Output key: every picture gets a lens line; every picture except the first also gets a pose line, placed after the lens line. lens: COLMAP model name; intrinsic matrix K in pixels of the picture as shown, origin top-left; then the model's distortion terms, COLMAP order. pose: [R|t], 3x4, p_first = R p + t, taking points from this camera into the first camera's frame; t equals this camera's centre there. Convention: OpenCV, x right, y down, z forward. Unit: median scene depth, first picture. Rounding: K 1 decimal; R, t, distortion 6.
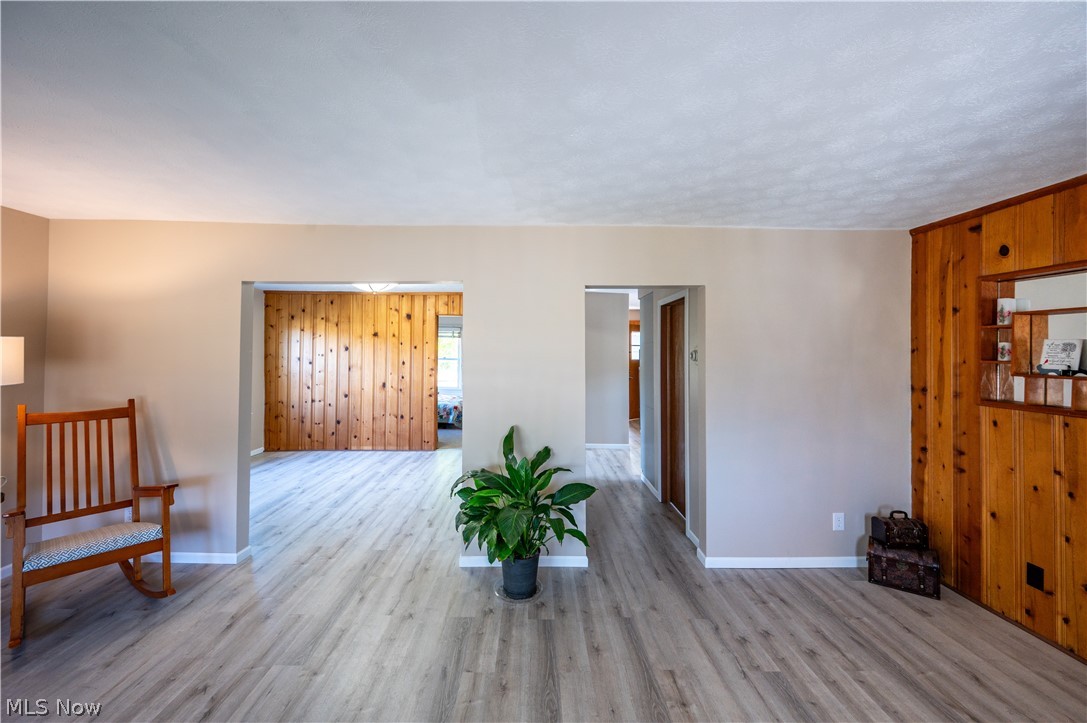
lens RADIAL K [[438.3, 0, 535.3], [0, 438.3, 346.9], [0, 0, 1]] dist [-0.001567, 0.000057]
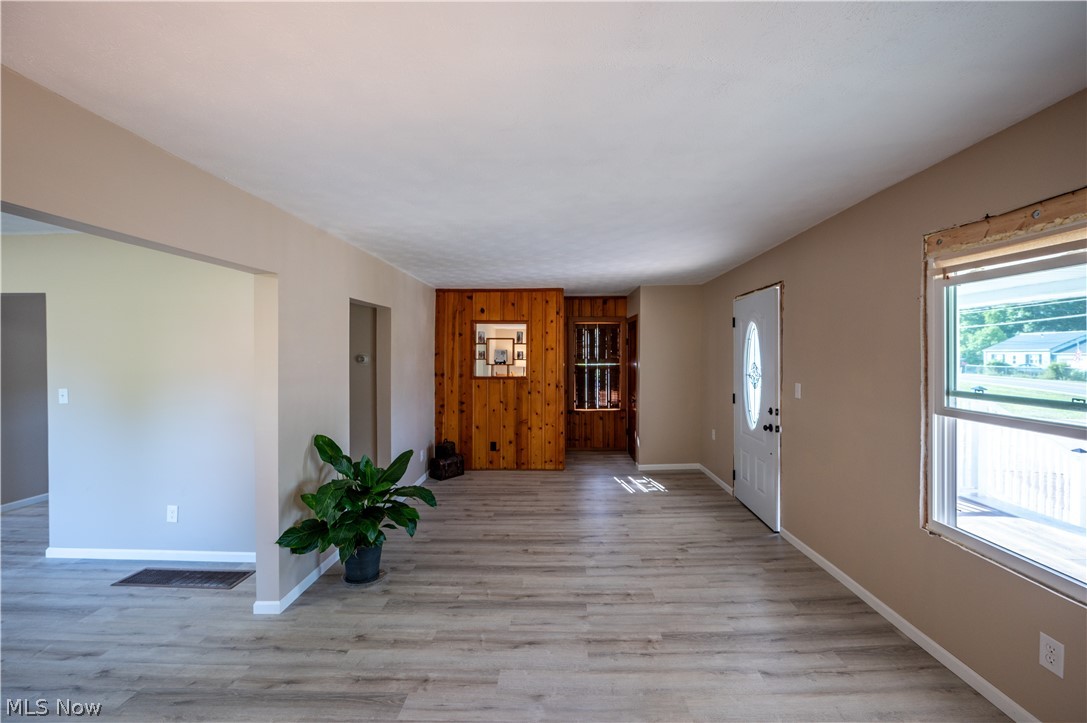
lens RADIAL K [[438.3, 0, 544.4], [0, 438.3, 356.4], [0, 0, 1]] dist [-0.001567, 0.000057]
pose [[0.050623, -0.010942, 0.998658, -1.093388], [-0.008668, 0.999898, 0.011395, -0.008092], [-0.998680, -0.009233, 0.050523, 0.503812]]
